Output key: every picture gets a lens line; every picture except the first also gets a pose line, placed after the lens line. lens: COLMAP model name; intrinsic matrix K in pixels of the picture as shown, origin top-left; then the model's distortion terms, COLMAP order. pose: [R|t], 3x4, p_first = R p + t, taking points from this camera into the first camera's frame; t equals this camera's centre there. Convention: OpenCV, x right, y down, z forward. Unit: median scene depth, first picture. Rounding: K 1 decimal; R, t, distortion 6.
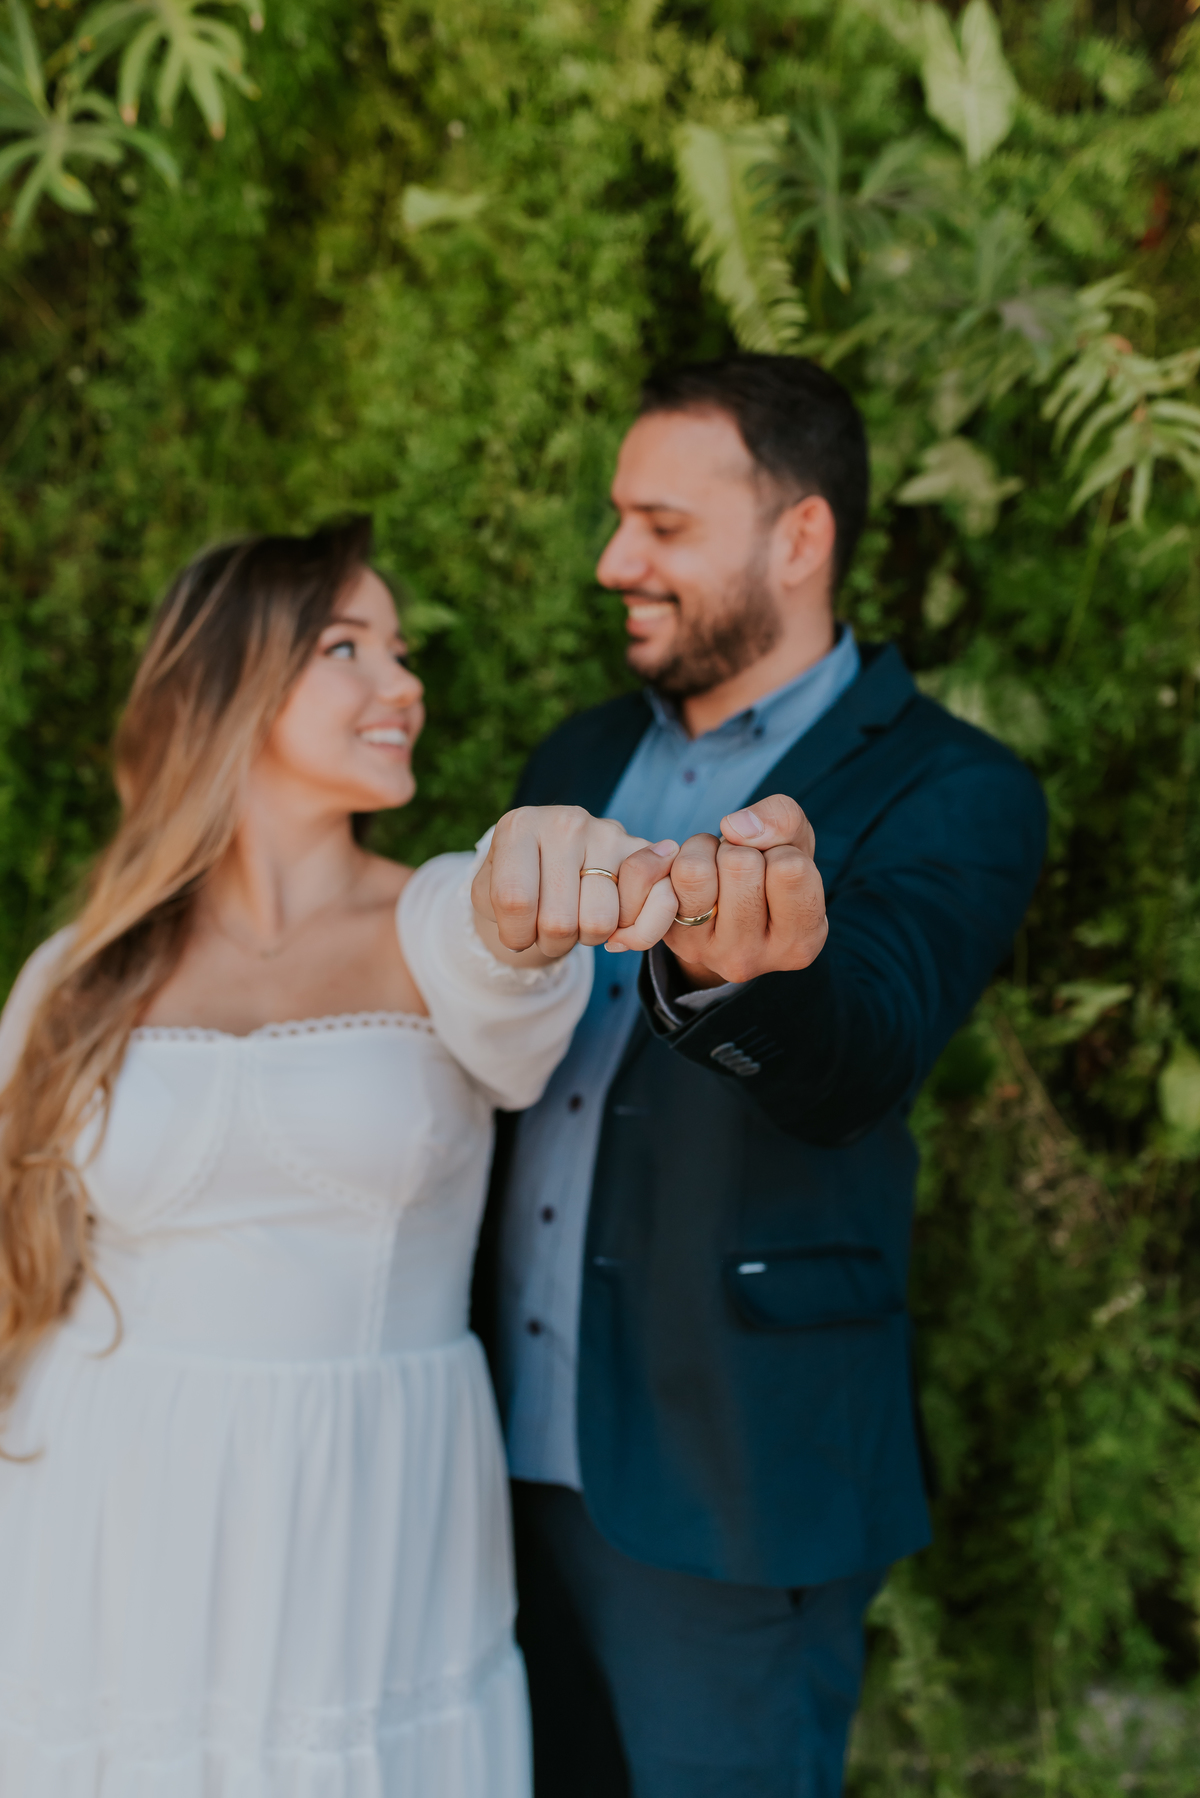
lens RADIAL K [[1802.6, 0, 609.3], [0, 1802.6, 898.3], [0, 0, 1]] dist [-0.008470, 0.002333]
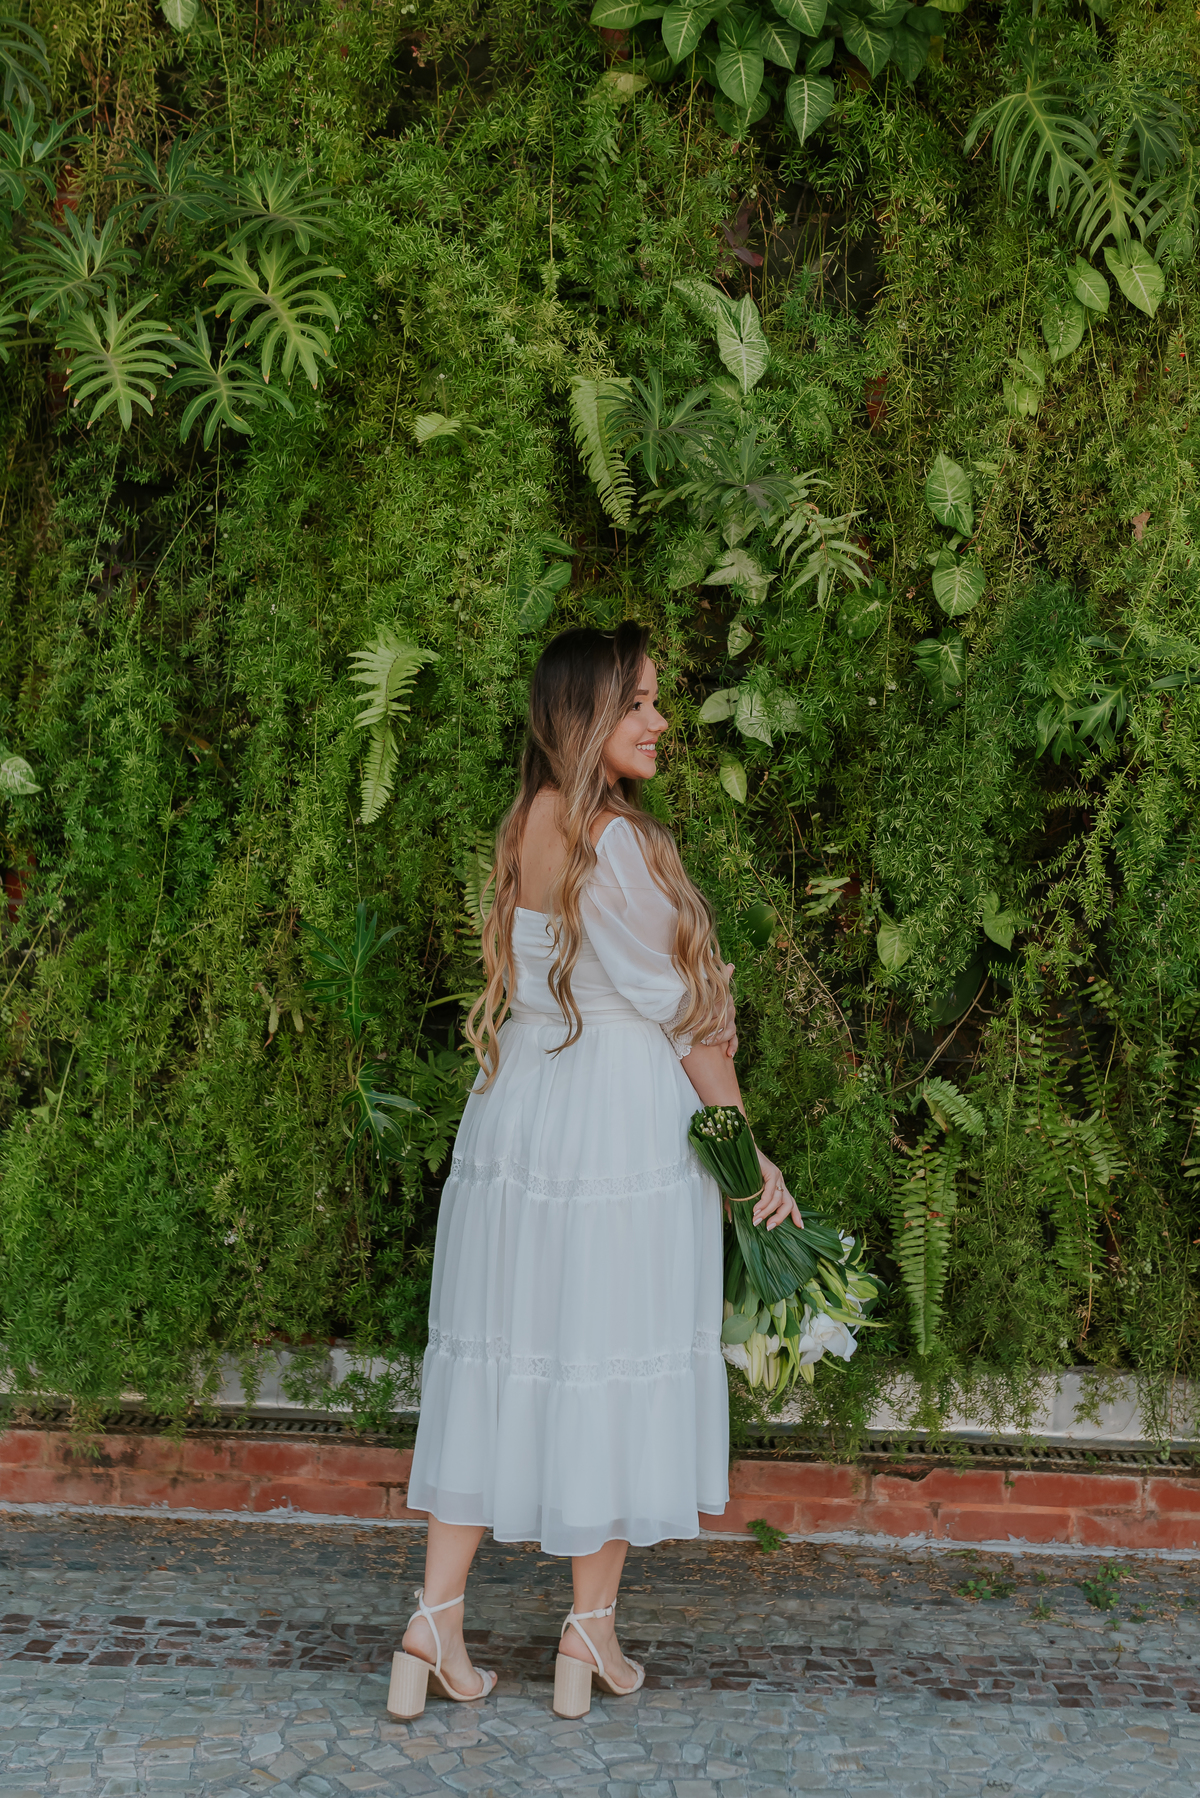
lens RADIAL K [[2075.8, 0, 624.0], [0, 2075.8, 849.1], [0, 0, 1]] dist [-0.001018, -0.012353]
pose [[0.998826, -0.005010, 0.048181, -0.009798], [0.007661, 0.998457, -0.055002, 0.136156], [-0.047831, 0.055307, 0.997323, -0.950654]]
